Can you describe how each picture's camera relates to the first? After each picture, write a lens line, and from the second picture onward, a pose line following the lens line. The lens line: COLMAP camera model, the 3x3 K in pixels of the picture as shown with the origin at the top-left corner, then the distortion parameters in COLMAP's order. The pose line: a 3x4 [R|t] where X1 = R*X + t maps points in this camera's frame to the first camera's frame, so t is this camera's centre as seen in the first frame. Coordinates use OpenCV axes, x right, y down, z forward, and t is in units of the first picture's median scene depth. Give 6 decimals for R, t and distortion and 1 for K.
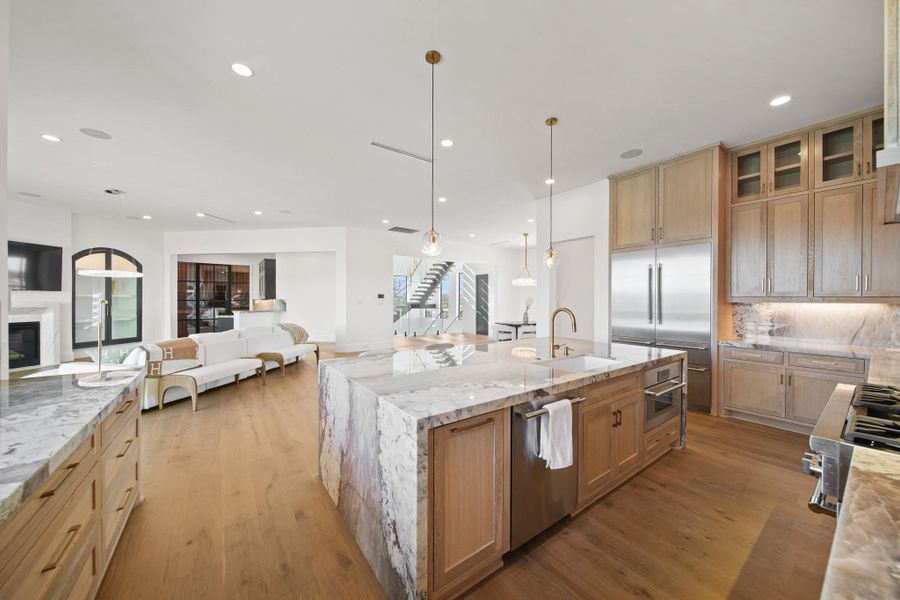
lens RADIAL K [[311.5, 0, 451.5], [0, 311.5, 301.5], [0, 0, 1]] dist [0.002090, 0.000124]
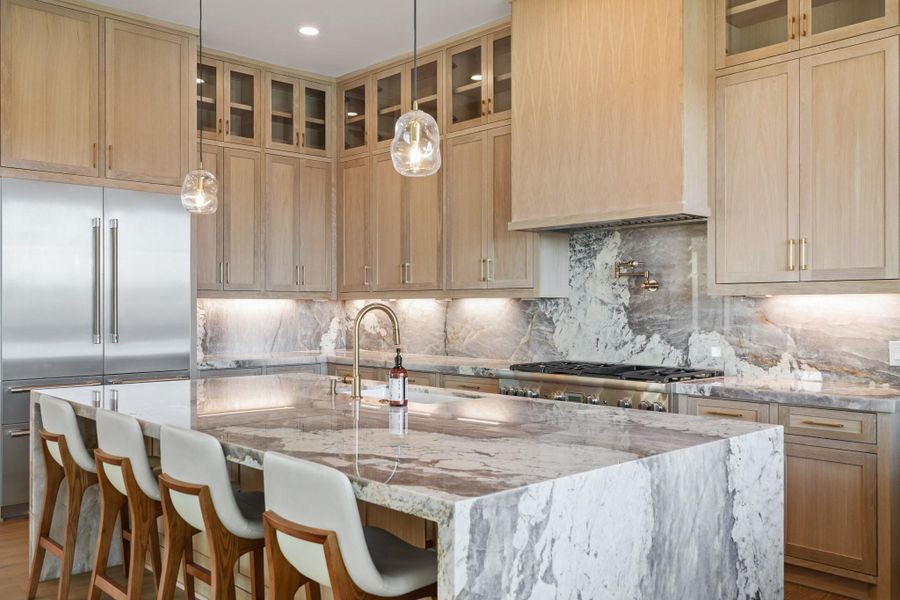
lens RADIAL K [[790.3, 0, 450.3], [0, 790.3, 301.3], [0, 0, 1]] dist [0.007051, 0.002488]
pose [[-0.122689, 0.000201, 0.992445, -0.752708], [0.010601, 0.999943, 0.001107, 0.012418], [-0.992388, 0.010656, -0.122685, 0.759248]]
